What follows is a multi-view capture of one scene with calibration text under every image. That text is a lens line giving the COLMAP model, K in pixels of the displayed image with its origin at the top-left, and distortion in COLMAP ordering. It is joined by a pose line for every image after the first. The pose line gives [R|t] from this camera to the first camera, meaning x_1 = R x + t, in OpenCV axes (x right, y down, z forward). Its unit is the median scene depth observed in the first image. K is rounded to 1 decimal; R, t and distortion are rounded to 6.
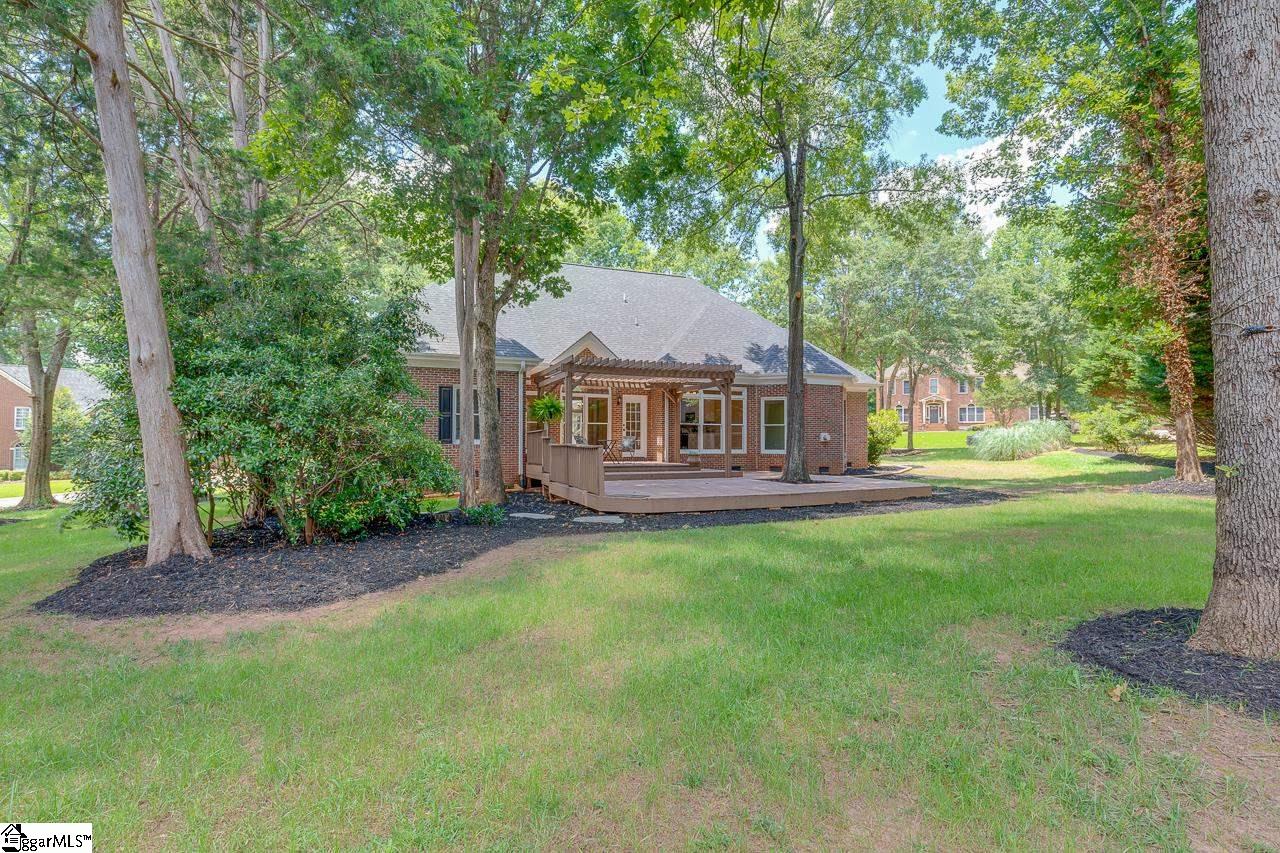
lens RADIAL K [[608.8, 0, 644.4], [0, 608.8, 429.6], [0, 0, 1]] dist [-0.002637, -0.000059]
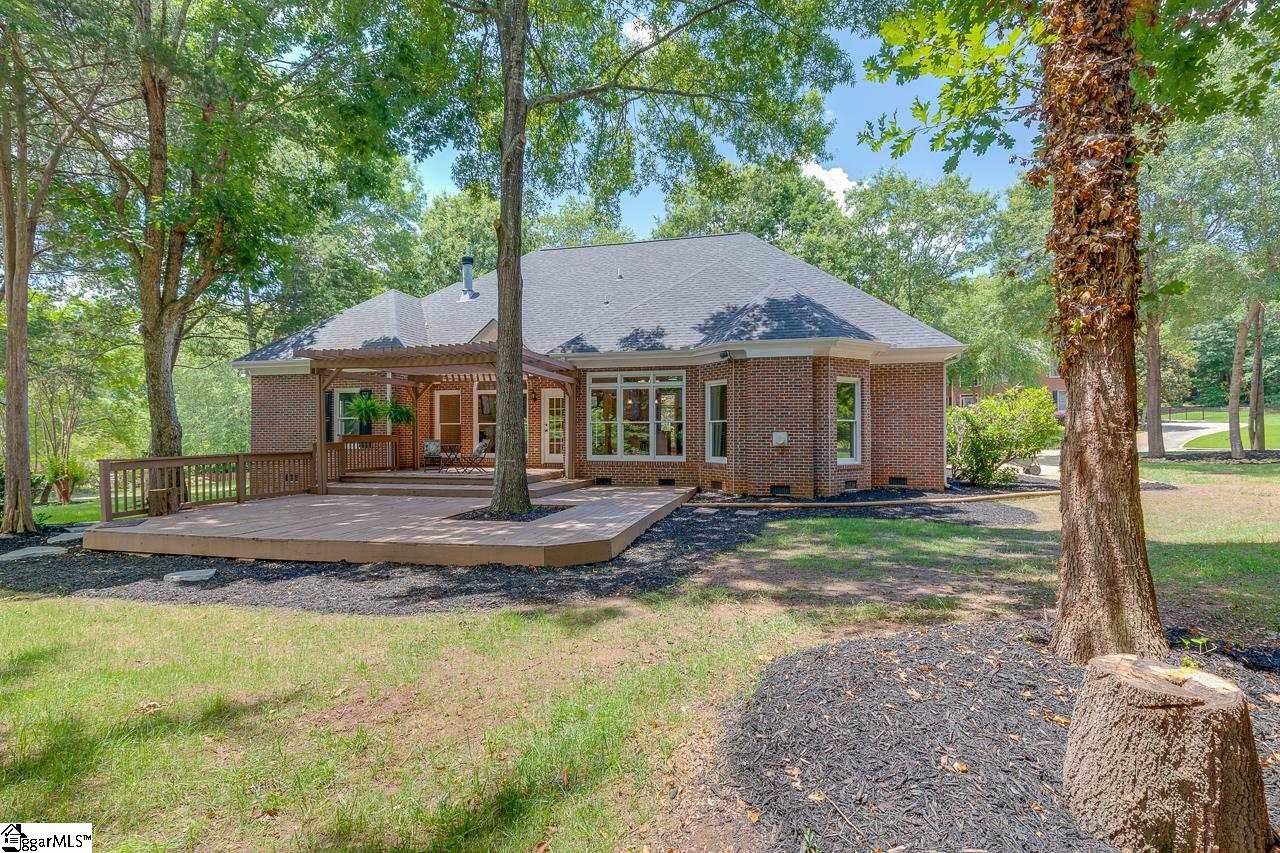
lens RADIAL K [[573.8, 0, 641.9], [0, 573.8, 425.7], [0, 0, 1]] dist [0.010426, -0.000414]
pose [[0.812987, -0.013636, -0.582123, 0.528751], [0.016597, 0.999862, -0.000243, -0.003830], [0.582046, -0.009464, 0.813101, 0.429348]]
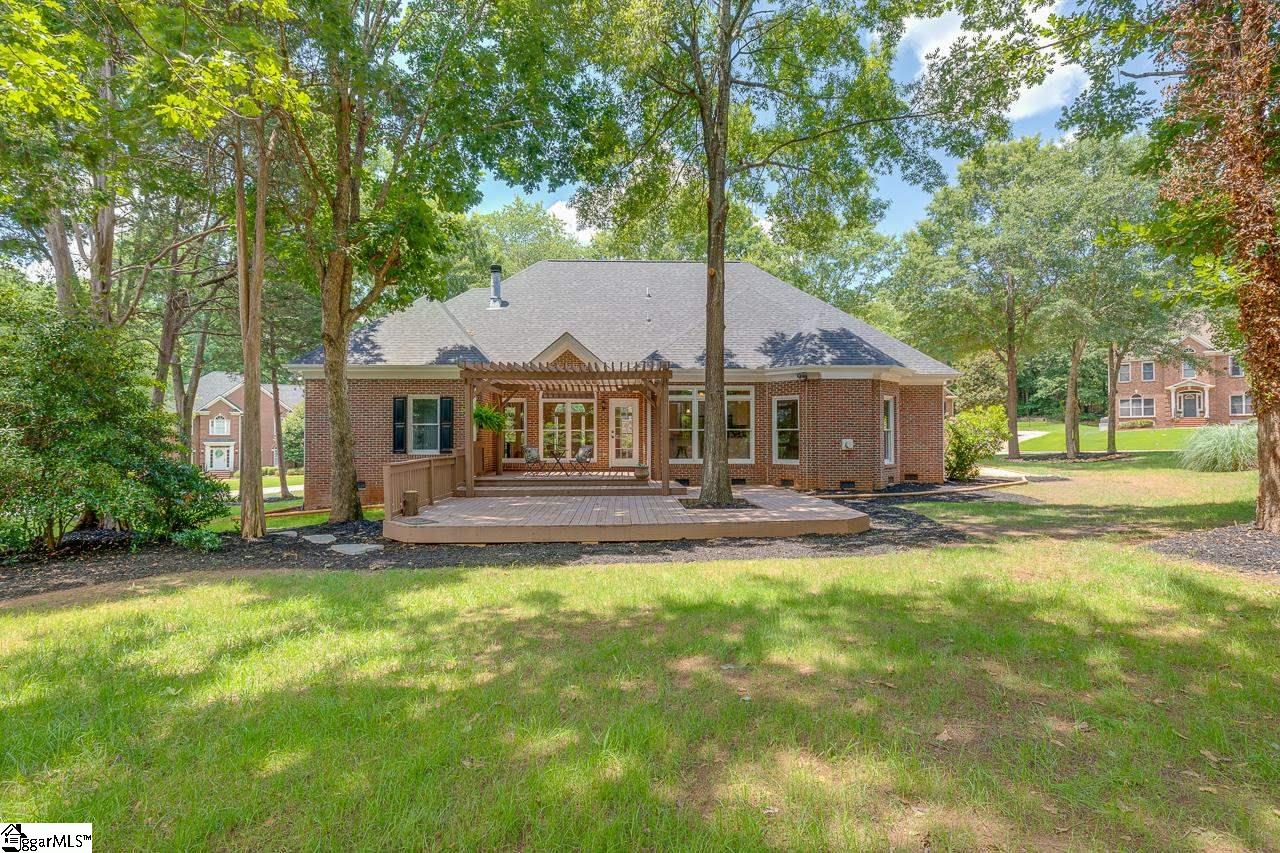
lens RADIAL K [[608.8, 0, 641.8], [0, 608.8, 428.5], [0, 0, 1]] dist [-0.002637, -0.000059]
pose [[0.938096, -0.010727, -0.346210, 0.320019], [0.011298, 0.999936, -0.000368, -0.011266], [0.346192, -0.003567, 0.938157, 0.157213]]
